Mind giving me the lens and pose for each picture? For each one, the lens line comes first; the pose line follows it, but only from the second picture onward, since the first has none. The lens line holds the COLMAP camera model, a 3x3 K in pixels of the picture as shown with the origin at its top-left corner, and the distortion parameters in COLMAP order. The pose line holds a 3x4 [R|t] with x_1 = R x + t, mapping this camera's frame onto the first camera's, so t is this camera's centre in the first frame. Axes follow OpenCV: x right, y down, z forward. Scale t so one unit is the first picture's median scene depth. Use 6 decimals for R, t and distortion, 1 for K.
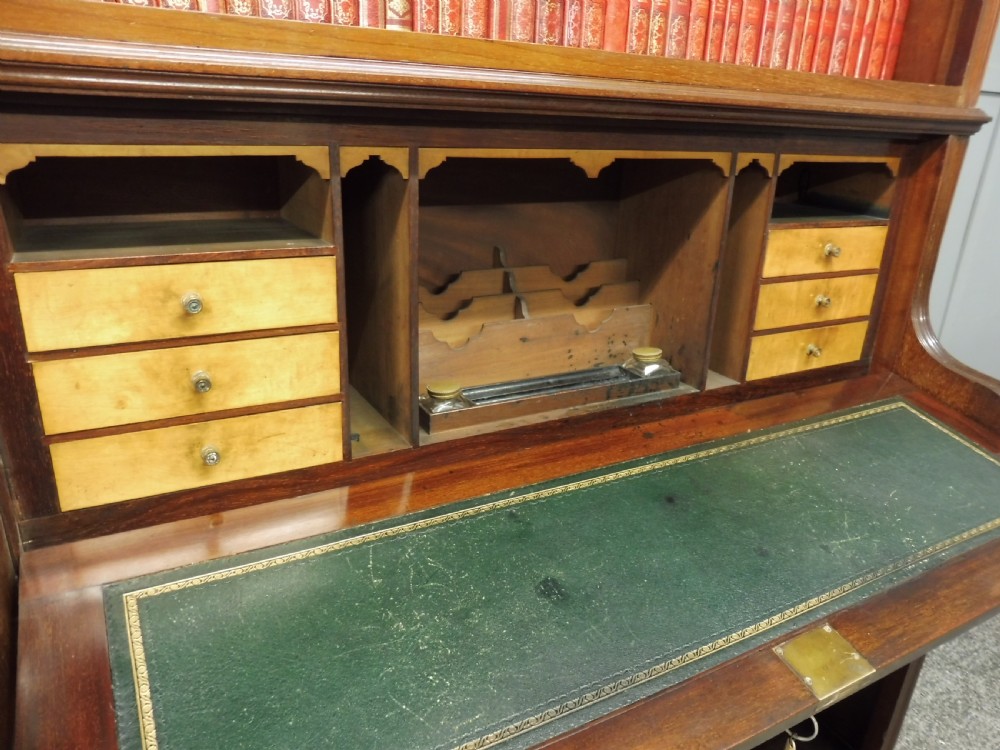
lens RADIAL K [[731.8, 0, 510.5], [0, 731.8, 379.4], [0, 0, 1]] dist [-0.042607, 0.007154]
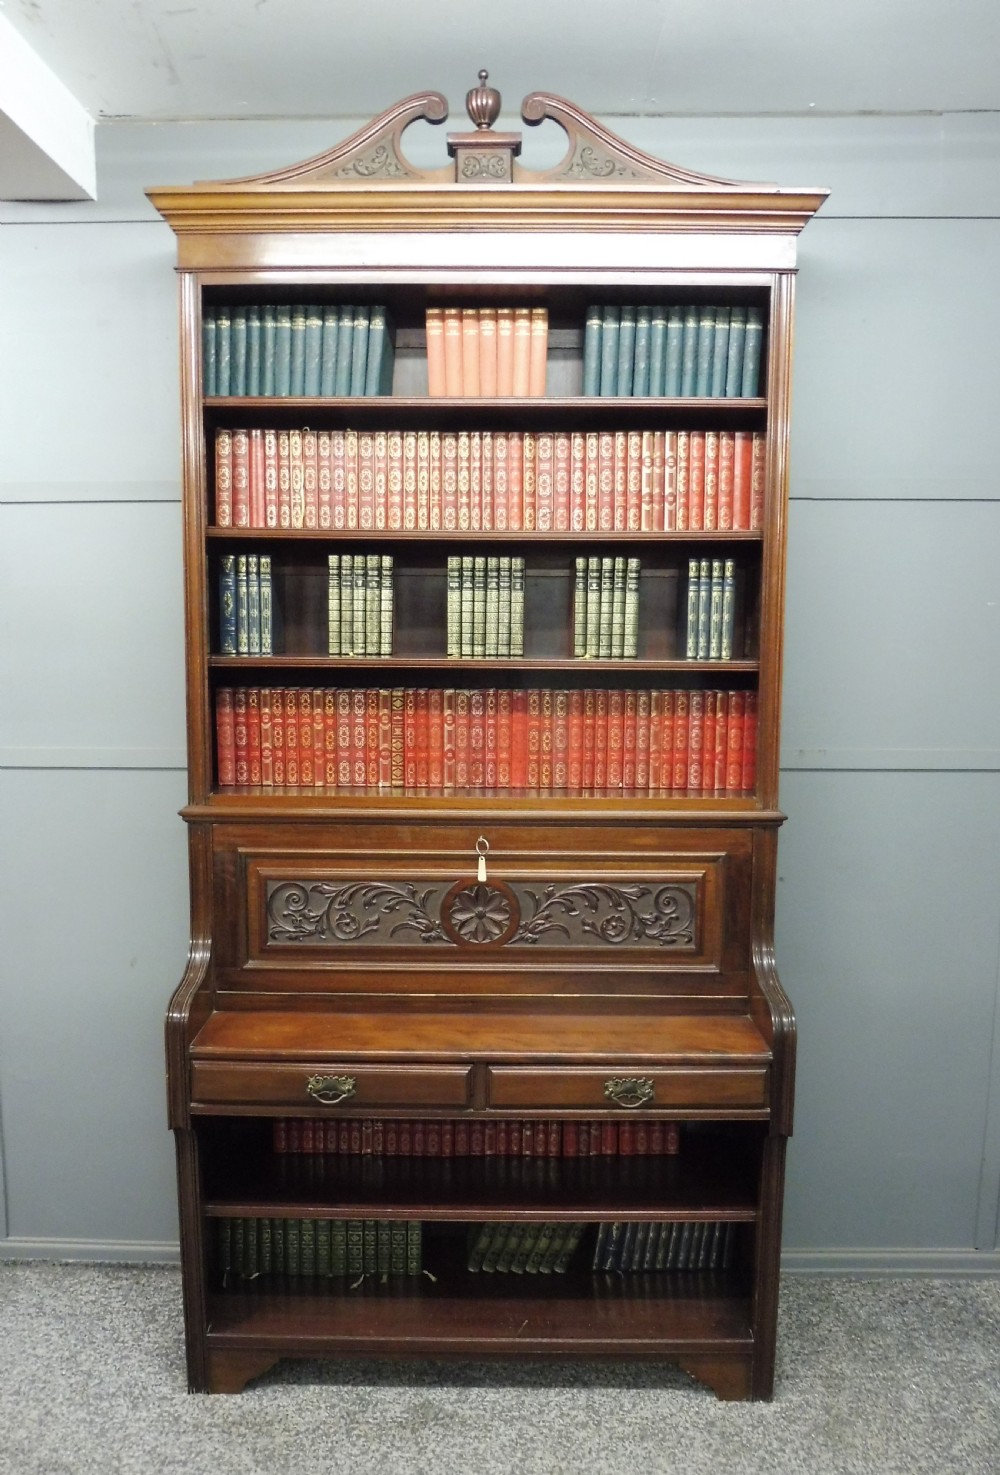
lens RADIAL K [[1094.1, 0, 485.5], [0, 1094.1, 726.4], [0, 0, 1]] dist [-0.032035, -0.018649]
pose [[0.863889, 0.010404, -0.503575, 1.299958], [-0.145226, 0.962473, -0.229251, 0.064781], [0.482292, 0.271179, 0.832980, -1.267701]]
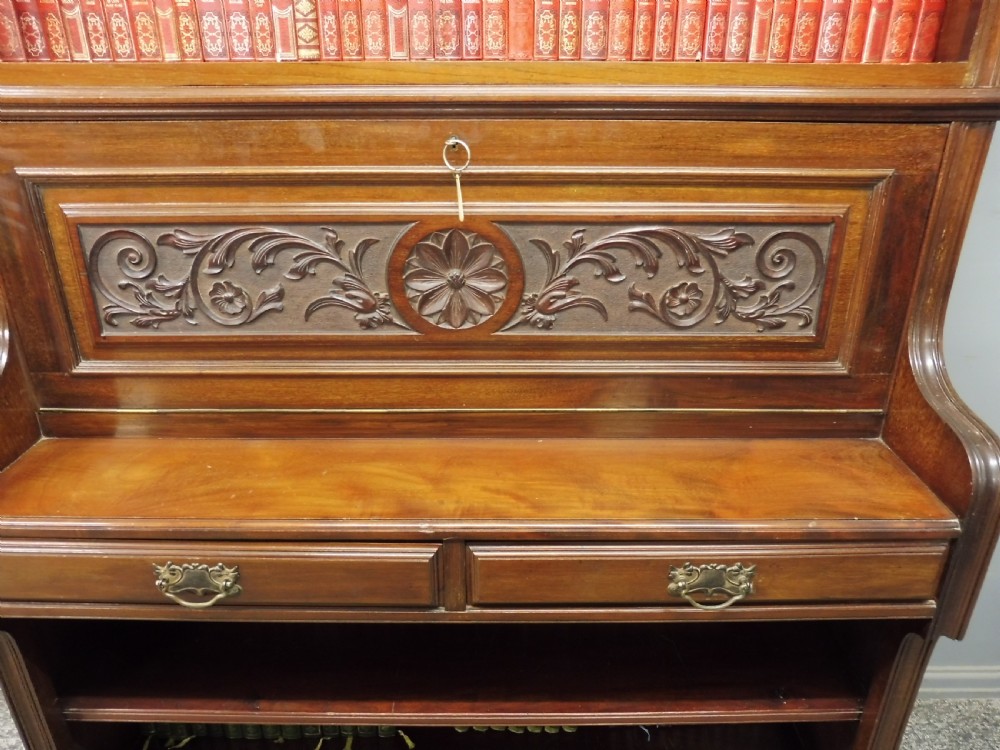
lens RADIAL K [[731.8, 0, 500.2], [0, 731.8, 382.5], [0, 0, 1]] dist [-0.042607, 0.007154]
pose [[0.871983, 0.155348, -0.464234, 0.599390], [-0.137565, 0.987859, 0.072177, -0.032976], [0.469810, 0.000925, 0.882767, 0.022587]]
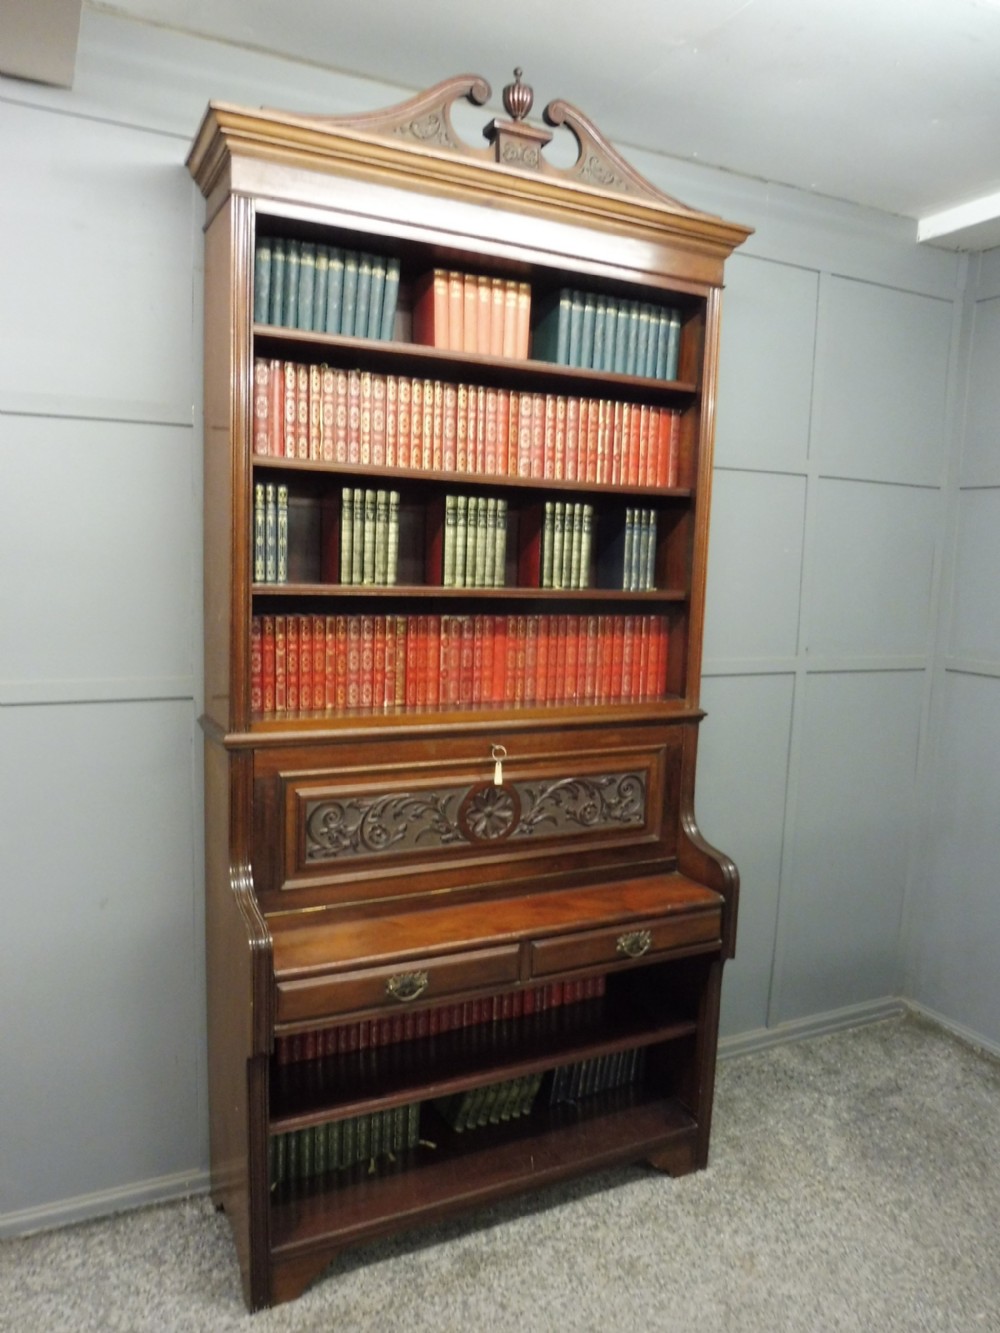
lens RADIAL K [[975.5, 0, 498.5], [0, 975.5, 667.9], [0, 0, 1]] dist [-0.042607, 0.007154]
pose [[0.999180, -0.010212, -0.039180, 0.223626], [0.000200, 0.968904, -0.247436, 0.161618], [0.040488, 0.247225, 0.968112, -1.599677]]
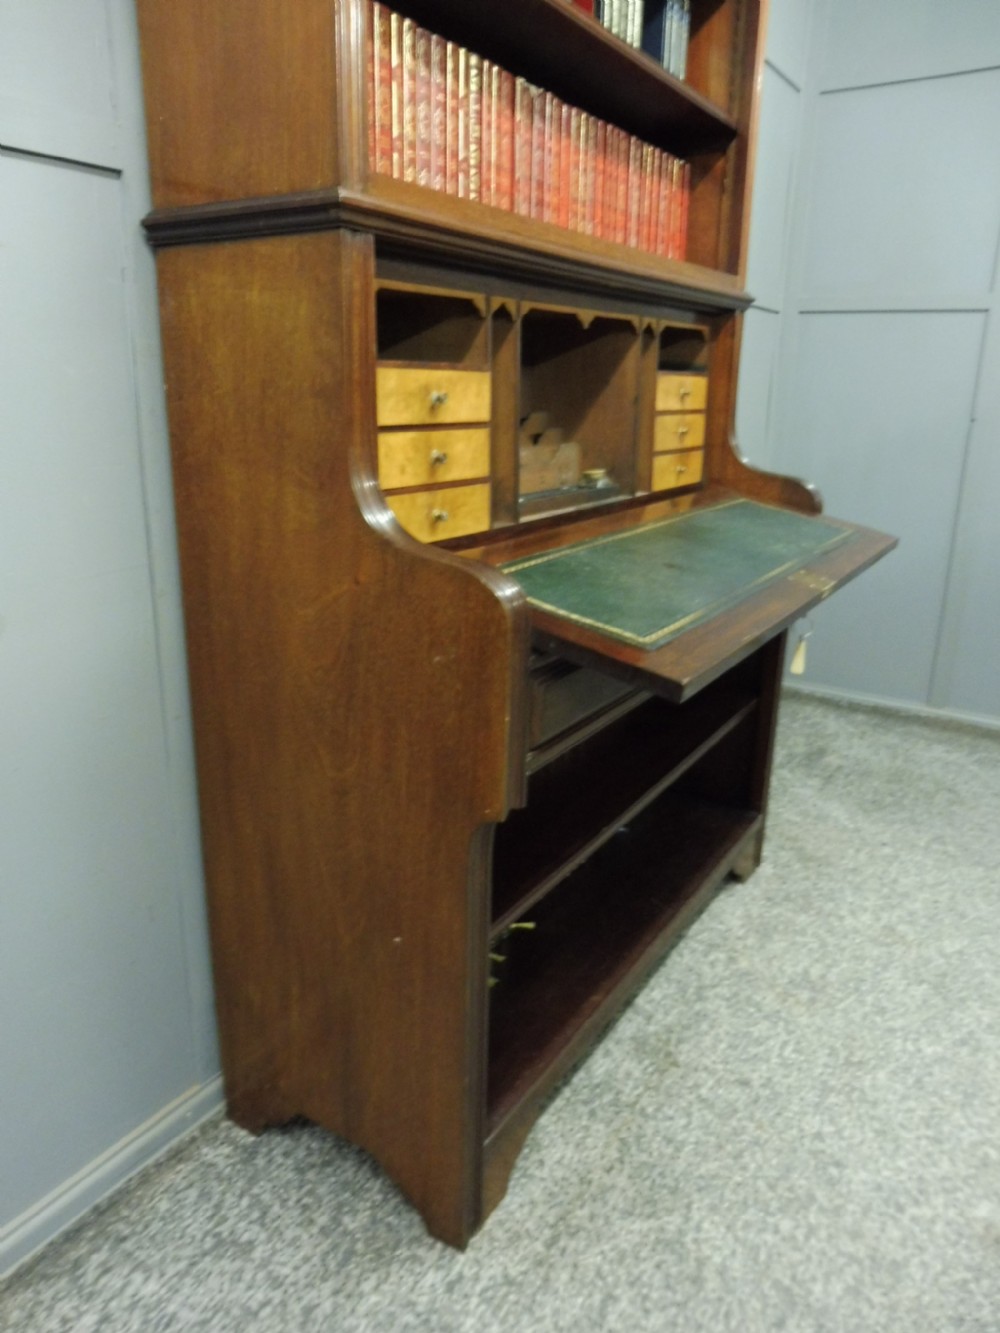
lens RADIAL K [[975.5, 0, 504.4], [0, 975.5, 675.9], [0, 0, 1]] dist [-0.042607, 0.007154]
pose [[0.872489, -0.173776, 0.456689, -0.813238], [0.192317, 0.981315, 0.005988, 0.280151], [-0.449196, 0.082605, 0.889606, -0.448277]]
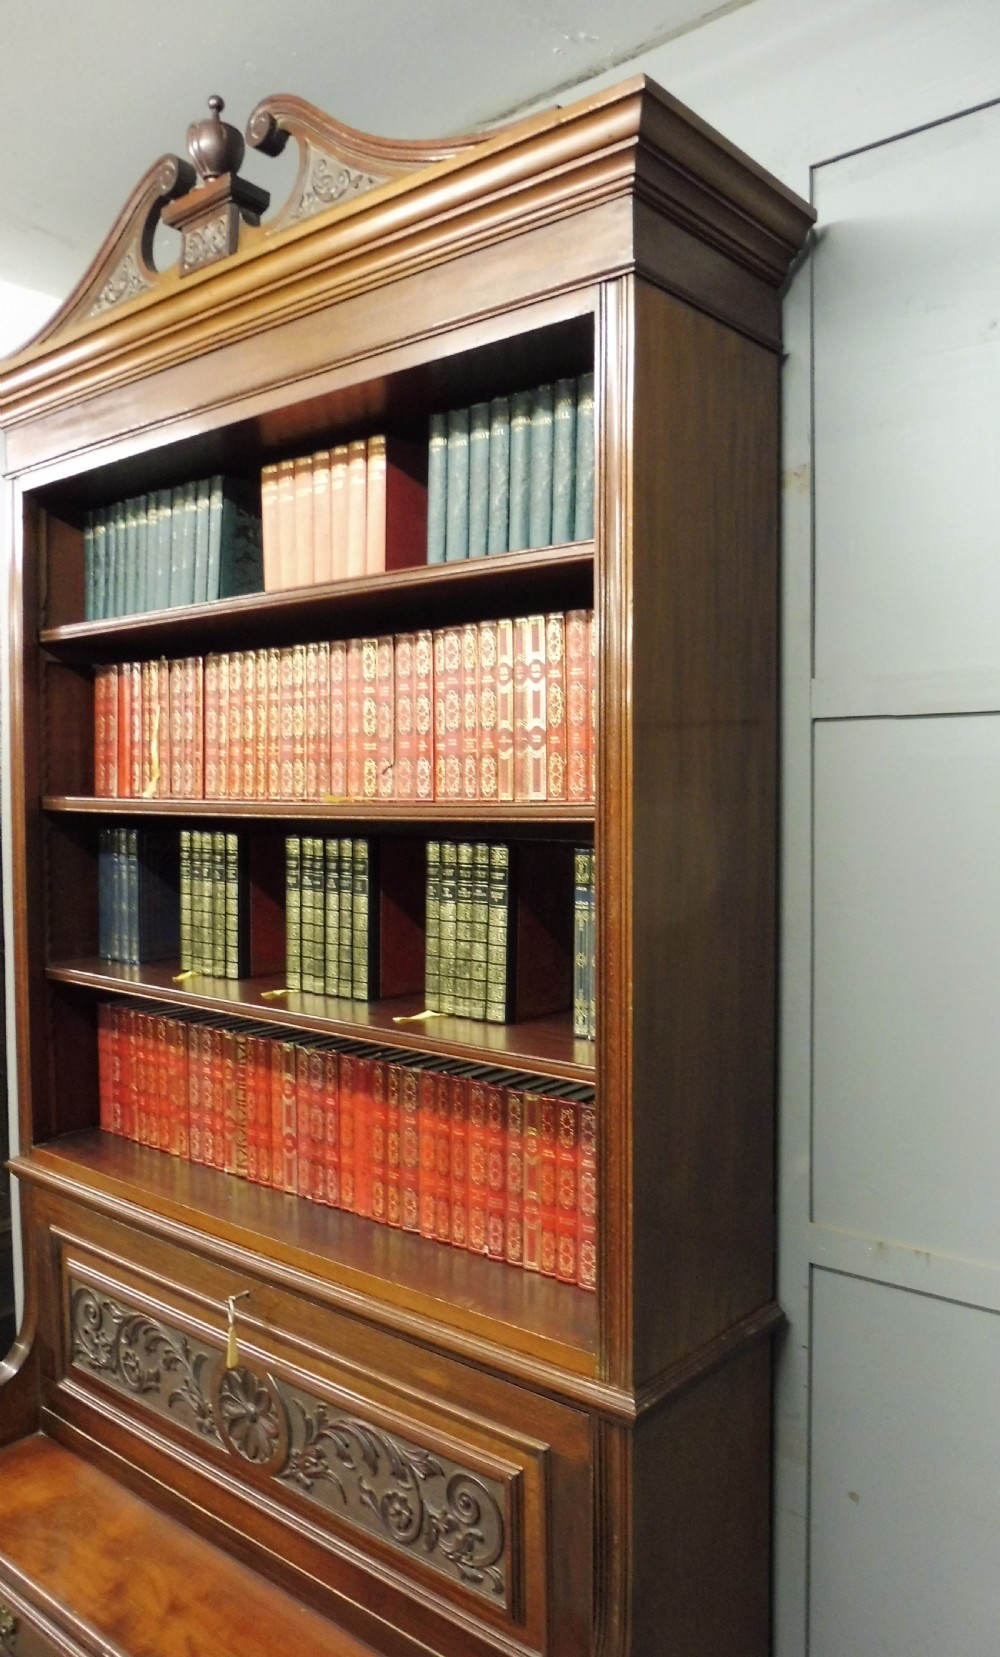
lens RADIAL K [[1276.2, 0, 541.0], [0, 1276.2, 828.7], [0, 0, 1]] dist [-0.033663, -0.018779]
pose [[0.342666, -0.016306, -0.939316, 1.847097], [-0.314785, 0.940058, -0.131154, -0.725984], [0.885150, 0.340625, 0.316993, 0.345004]]
